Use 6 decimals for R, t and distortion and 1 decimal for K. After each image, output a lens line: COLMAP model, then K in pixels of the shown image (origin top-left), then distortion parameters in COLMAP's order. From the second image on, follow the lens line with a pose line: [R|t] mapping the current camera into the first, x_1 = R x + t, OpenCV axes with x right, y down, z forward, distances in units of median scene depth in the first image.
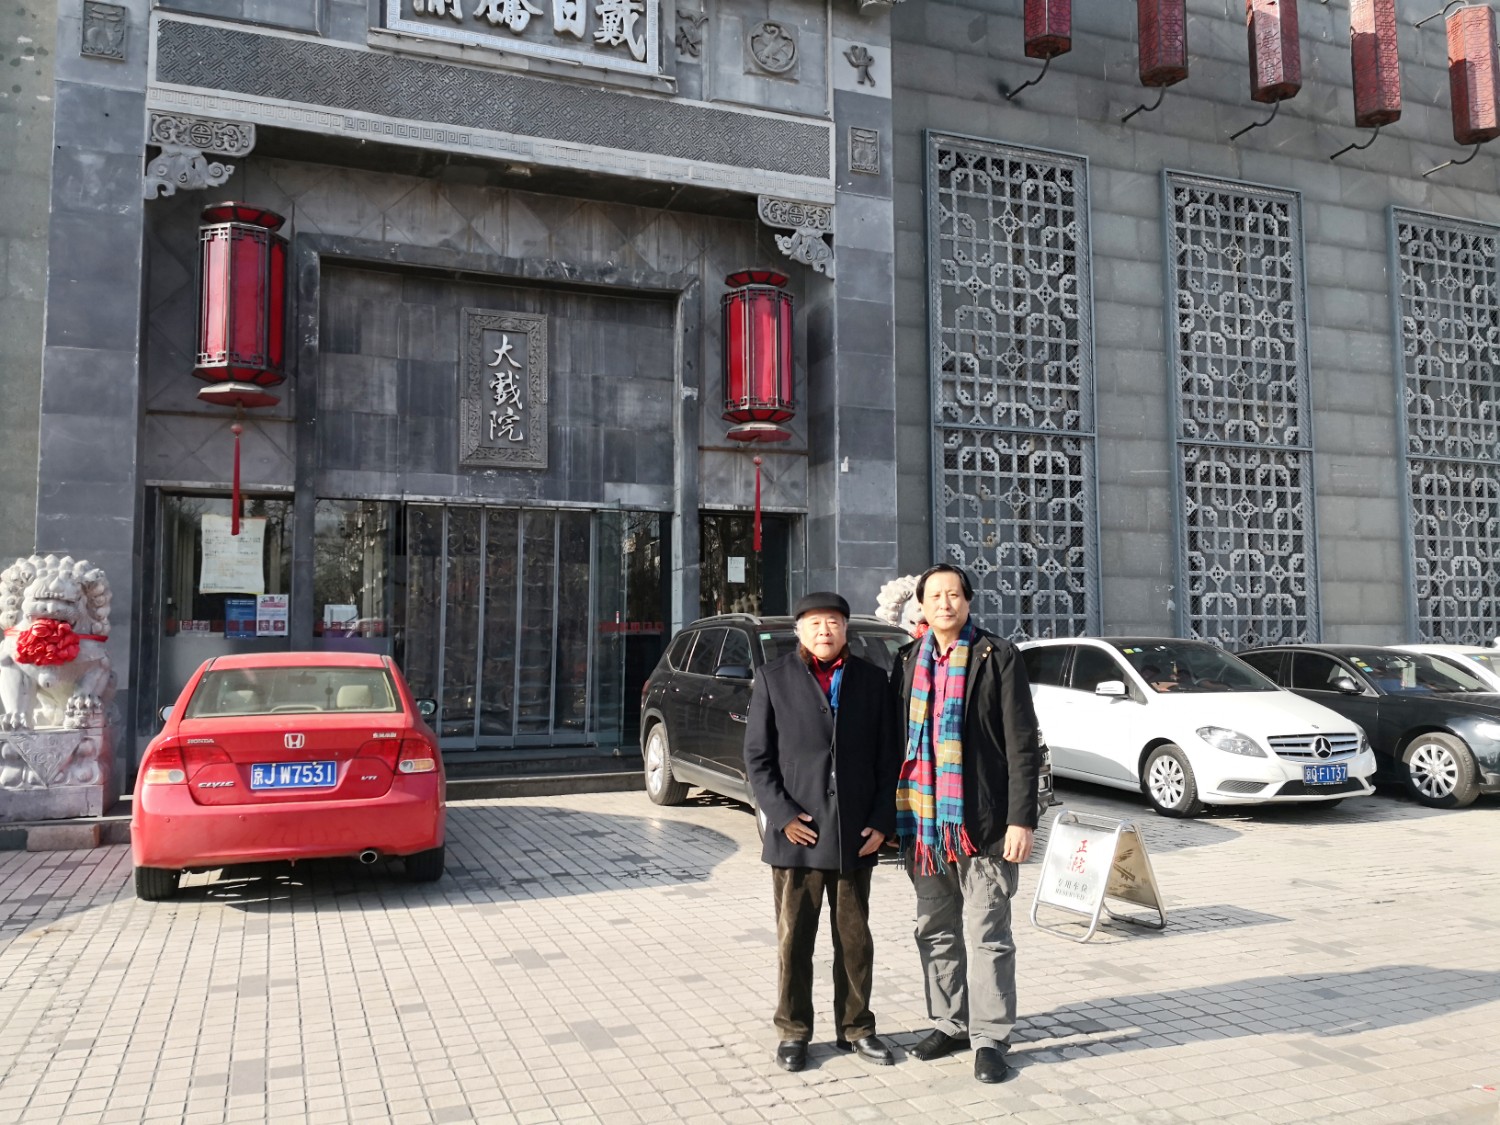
lens RADIAL K [[1214.9, 0, 729.0], [0, 1214.9, 560.0], [0, 0, 1]] dist [0.039411, -0.082206]
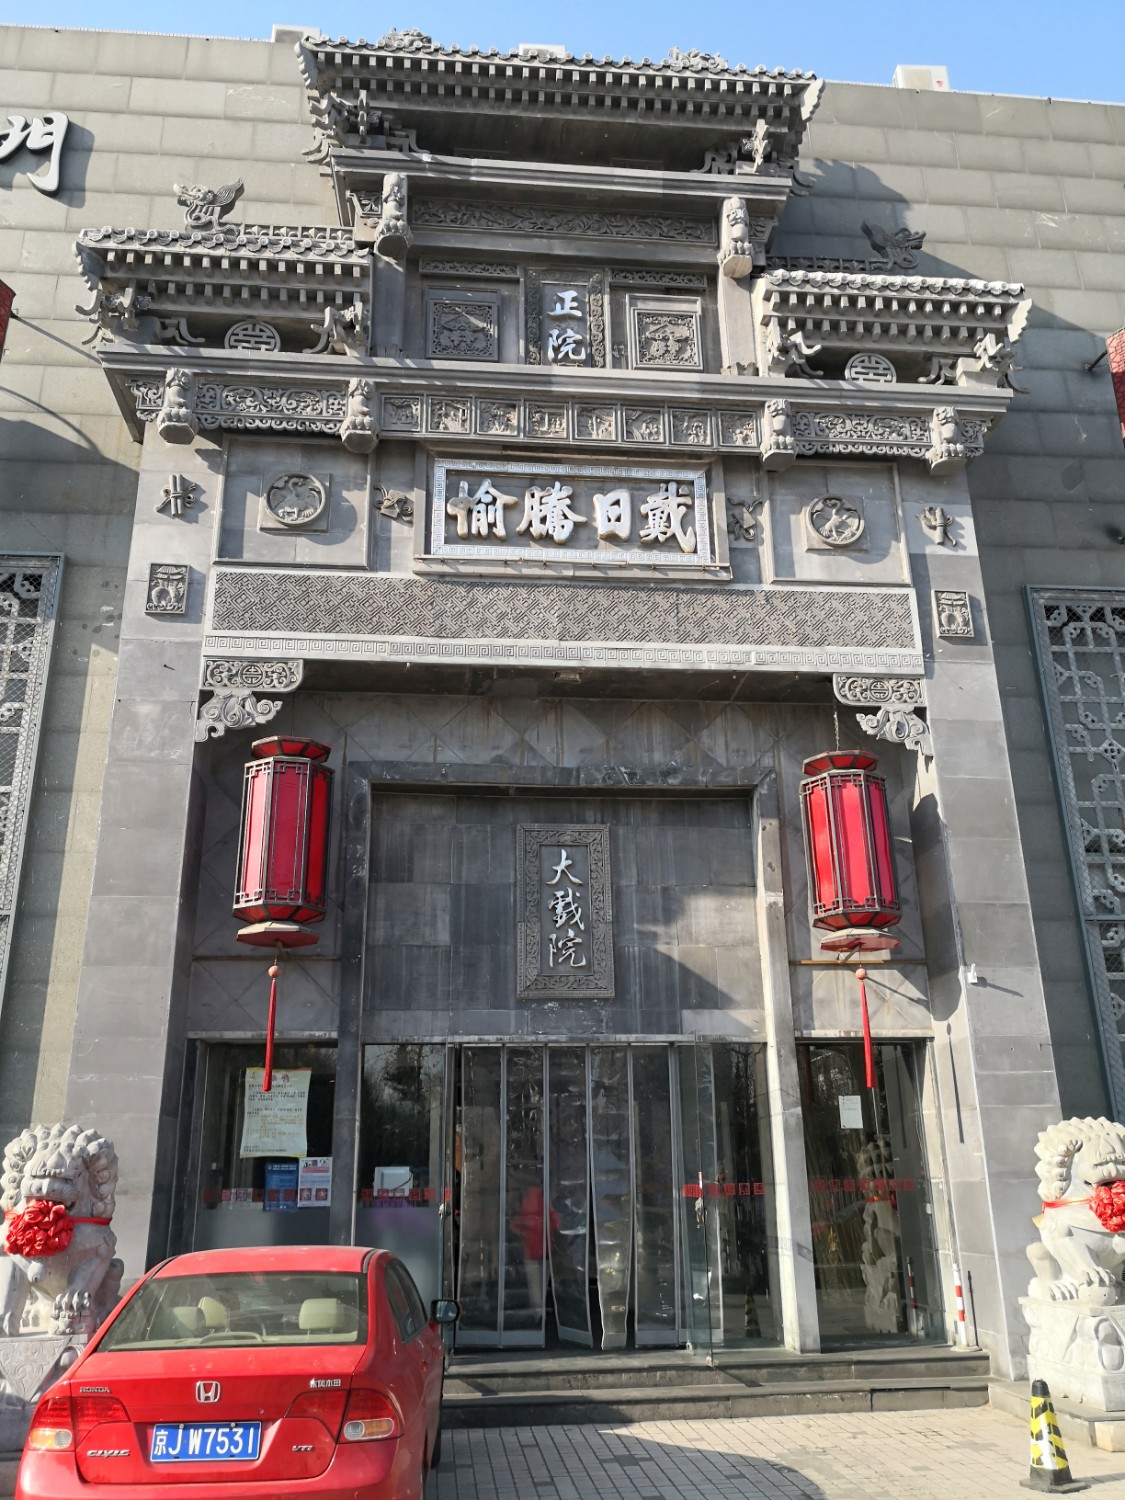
lens RADIAL K [[1214.9, 0, 562.5], [0, 1214.9, 750.0], [0, 0, 1]] dist [0.039411, -0.082206]
pose [[0.967307, -0.096954, -0.234344, 0.036619], [0.031366, 0.962681, -0.268814, -0.012507], [0.251662, 0.252676, 0.934249, 0.134230]]
